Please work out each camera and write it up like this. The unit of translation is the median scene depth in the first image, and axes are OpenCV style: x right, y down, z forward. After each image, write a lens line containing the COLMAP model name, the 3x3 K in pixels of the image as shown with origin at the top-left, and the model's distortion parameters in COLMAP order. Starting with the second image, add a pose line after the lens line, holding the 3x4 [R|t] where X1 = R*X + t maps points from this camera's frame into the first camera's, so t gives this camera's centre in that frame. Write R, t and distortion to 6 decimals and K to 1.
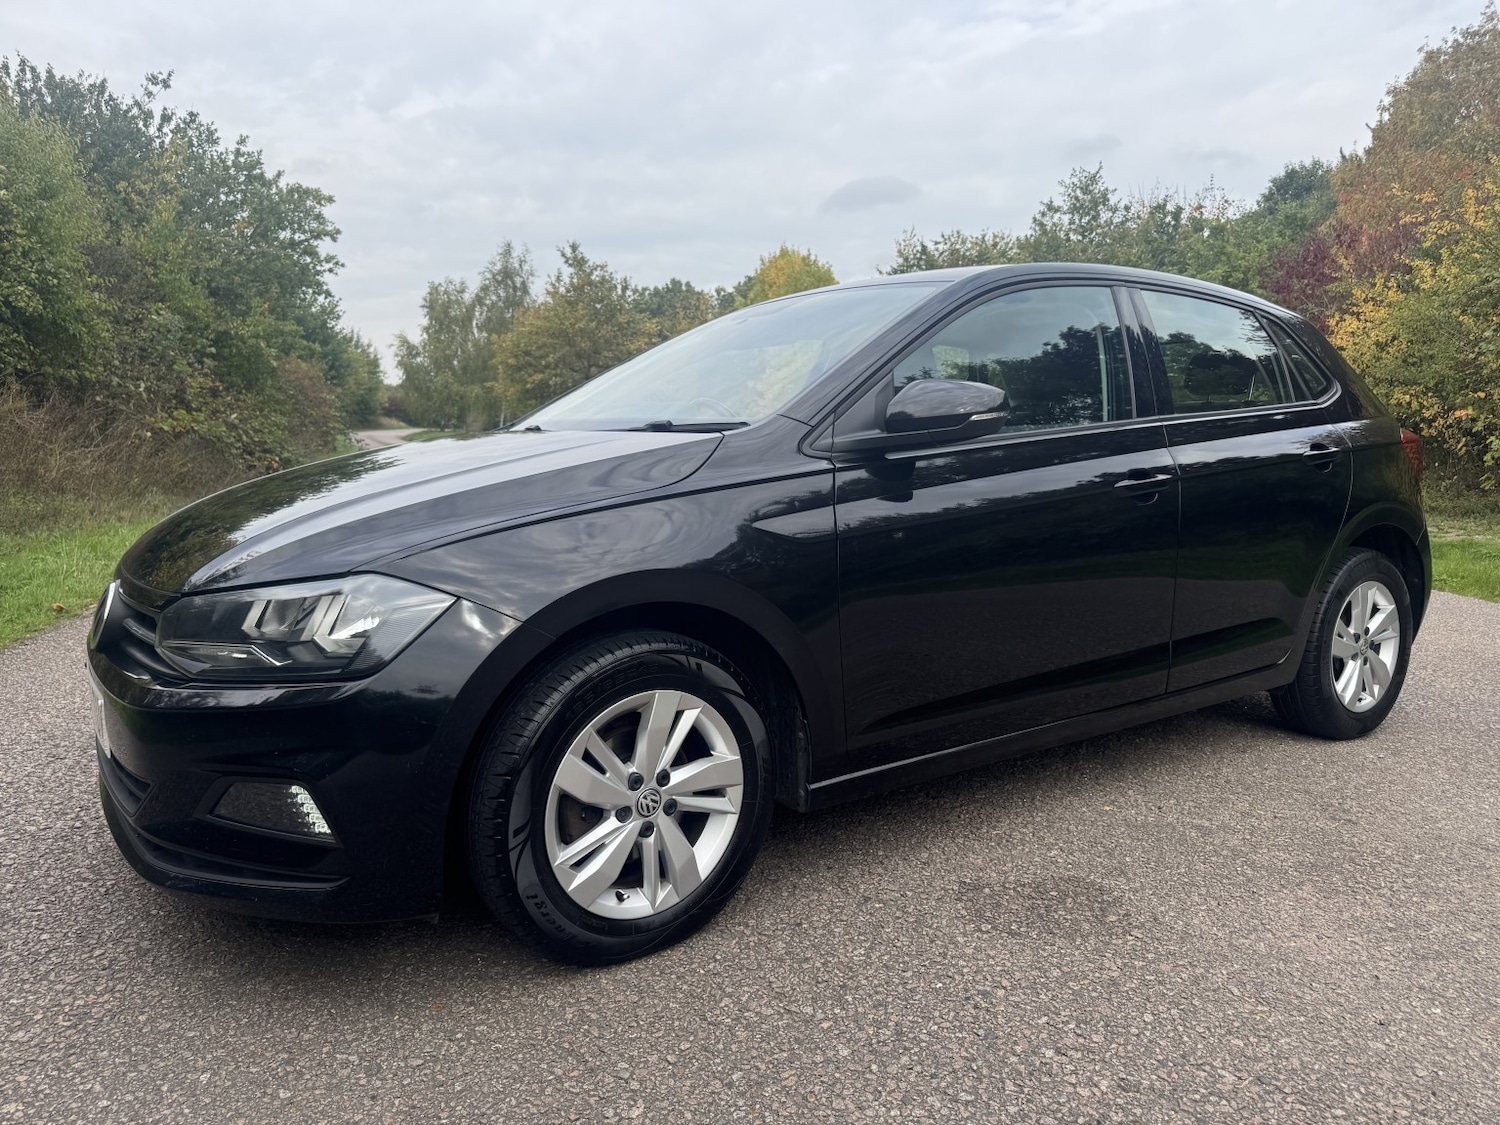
lens RADIAL K [[1076.3, 0, 751.1], [0, 1076.3, 569.3], [0, 0, 1]] dist [0.012727, -0.019491]
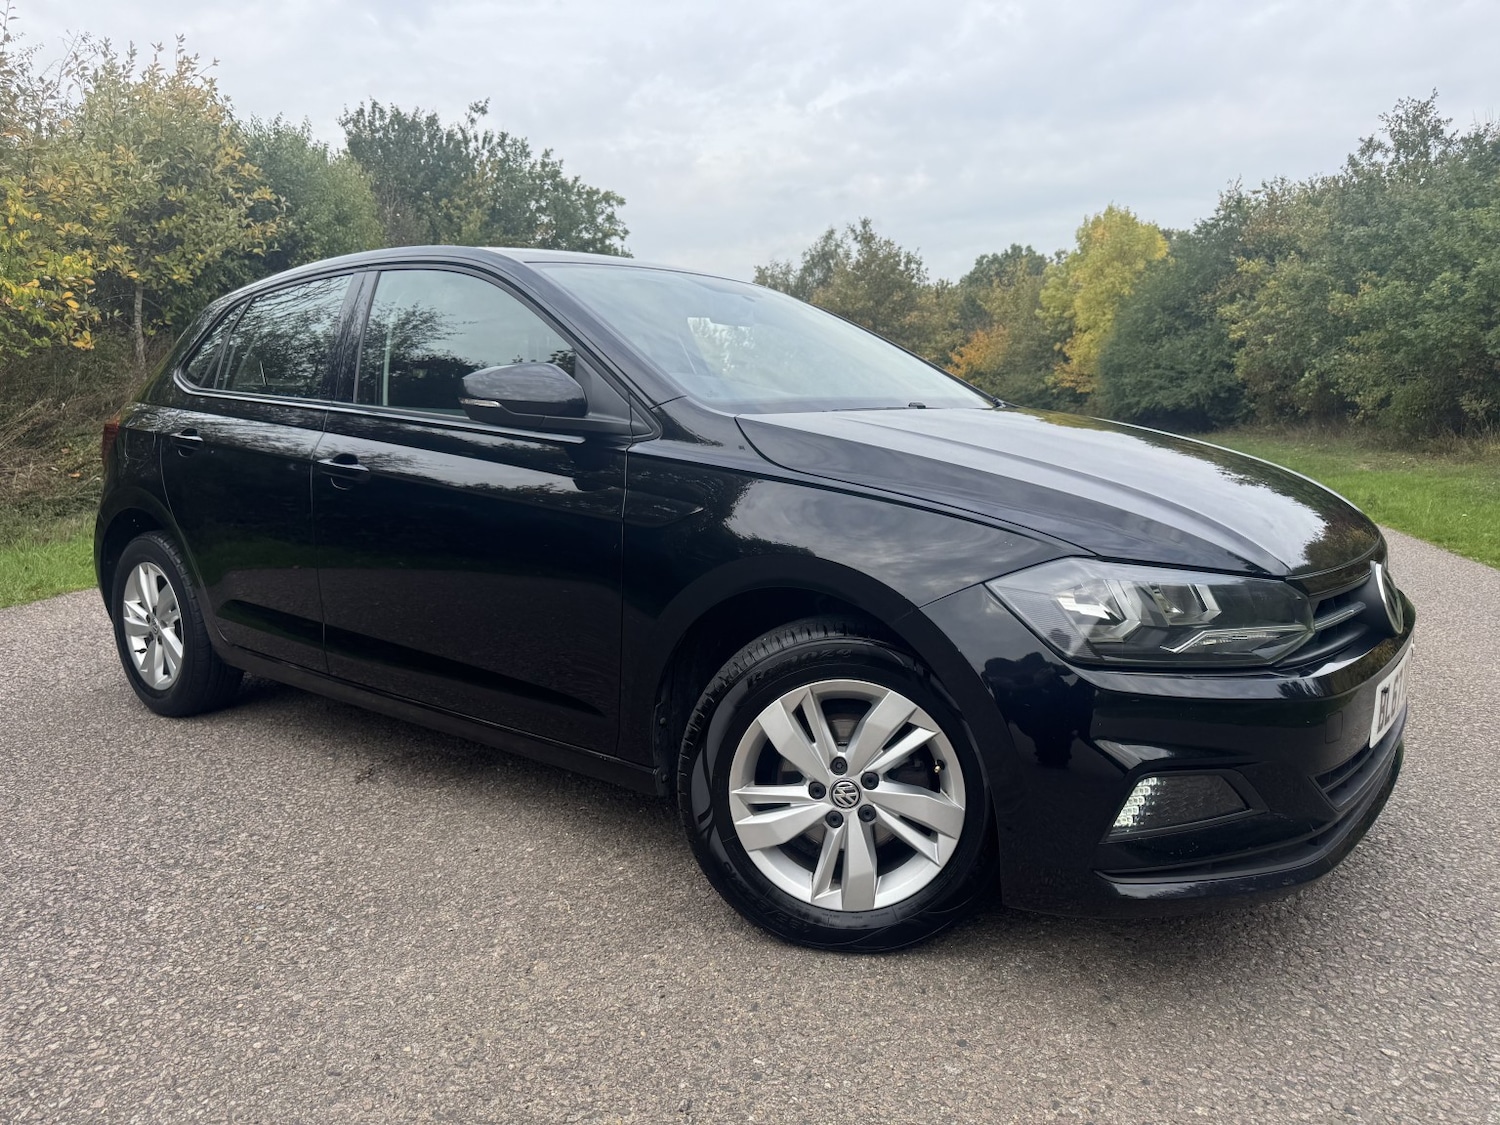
lens RADIAL K [[1076.3, 0, 754.3], [0, 1076.3, 565.7], [0, 0, 1]] dist [0.012727, -0.019491]
pose [[0.949339, 0.031339, -0.312689, 0.673868], [-0.024613, 0.999373, 0.025433, 0.009853], [0.313290, -0.016448, 0.949515, -0.096735]]
